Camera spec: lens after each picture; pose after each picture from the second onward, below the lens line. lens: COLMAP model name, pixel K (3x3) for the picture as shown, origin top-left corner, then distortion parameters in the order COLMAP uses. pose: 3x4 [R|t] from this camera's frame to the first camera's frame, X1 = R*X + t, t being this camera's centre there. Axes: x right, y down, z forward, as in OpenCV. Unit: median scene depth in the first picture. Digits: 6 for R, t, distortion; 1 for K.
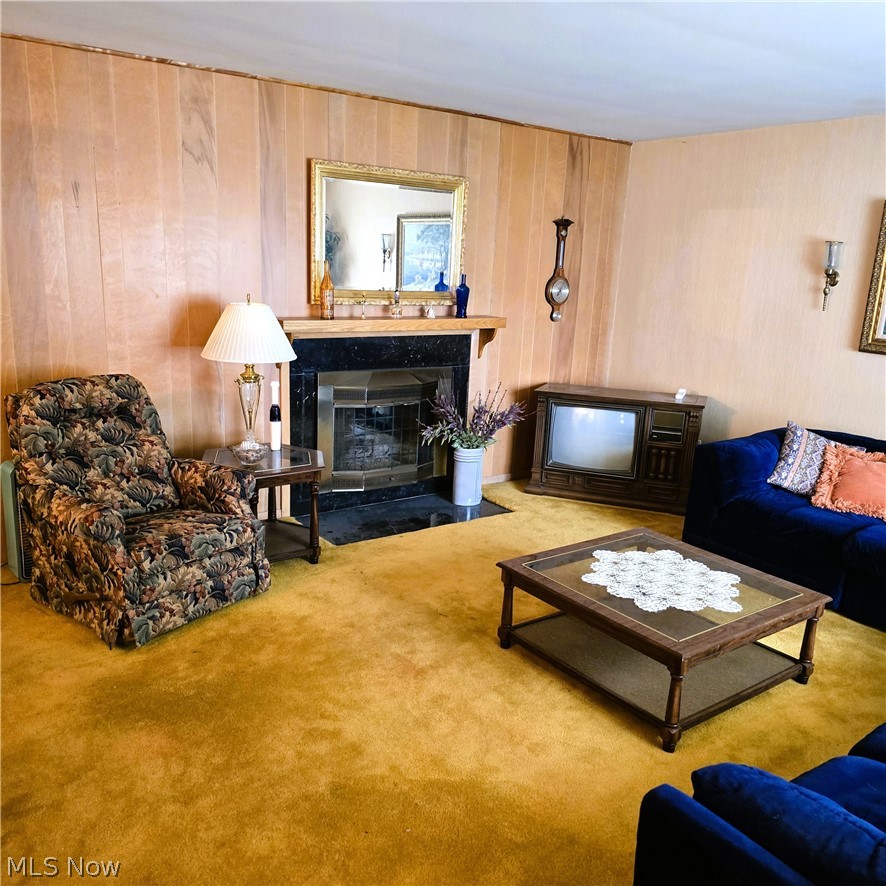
lens RADIAL K [[807.3, 0, 435.8], [0, 807.3, 457.8], [0, 0, 1]] dist [0.061889, 0.000000]
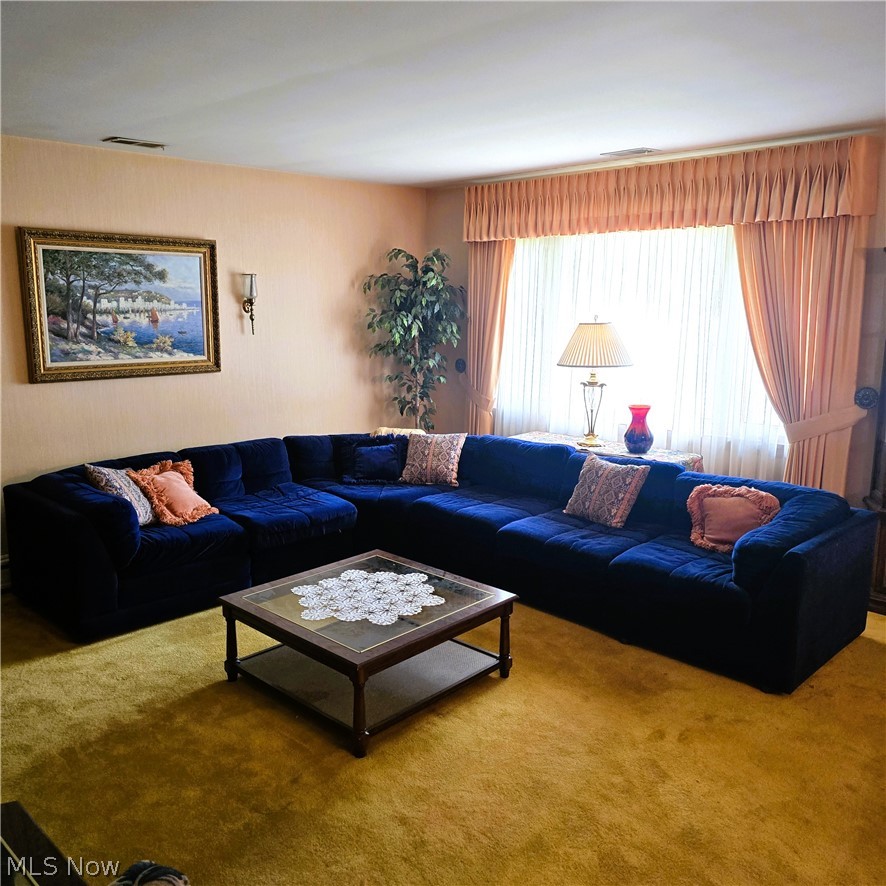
lens RADIAL K [[807.3, 0, 443.9], [0, 807.3, 445.1], [0, 0, 1]] dist [0.061889, 0.000000]
pose [[-0.190965, -0.225795, 0.955274, -0.556980], [0.227762, 0.936431, 0.266872, -0.232267], [-0.954807, 0.268538, -0.127399, 0.766710]]
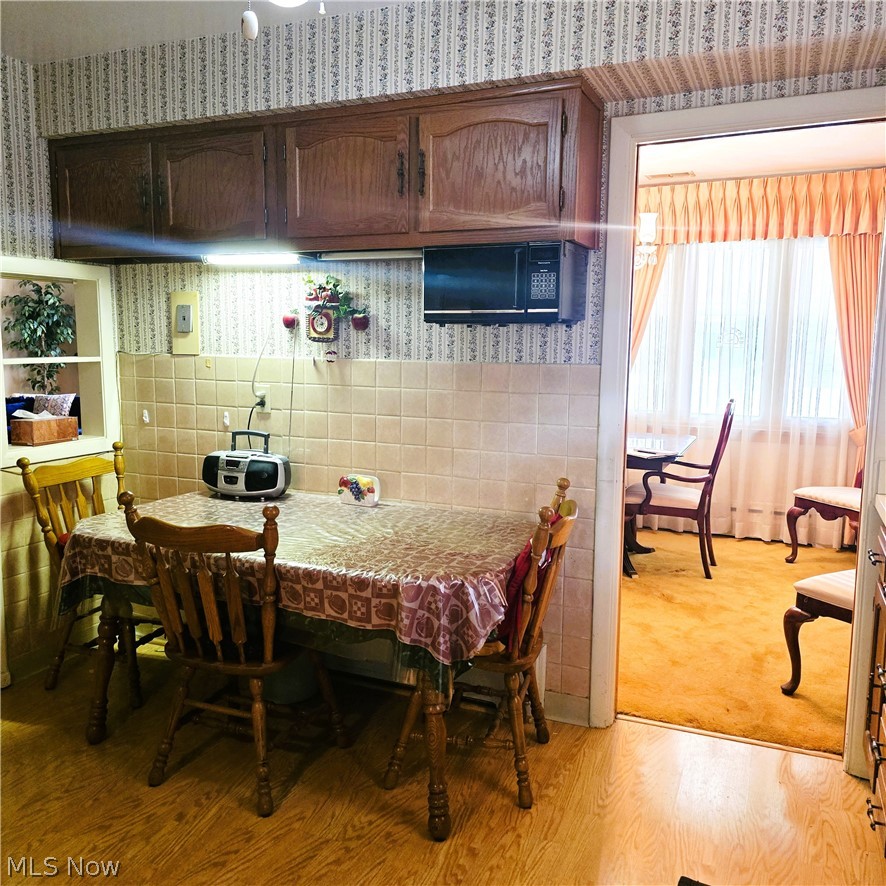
lens RADIAL K [[807.3, 0, 438.8], [0, 807.3, 438.9], [0, 0, 1]] dist [0.061889, 0.000000]
pose [[-0.517078, -0.148806, 0.842904, -1.564444], [0.175875, 0.945288, 0.274771, -0.199862], [-0.837675, 0.290324, -0.462616, 0.783897]]
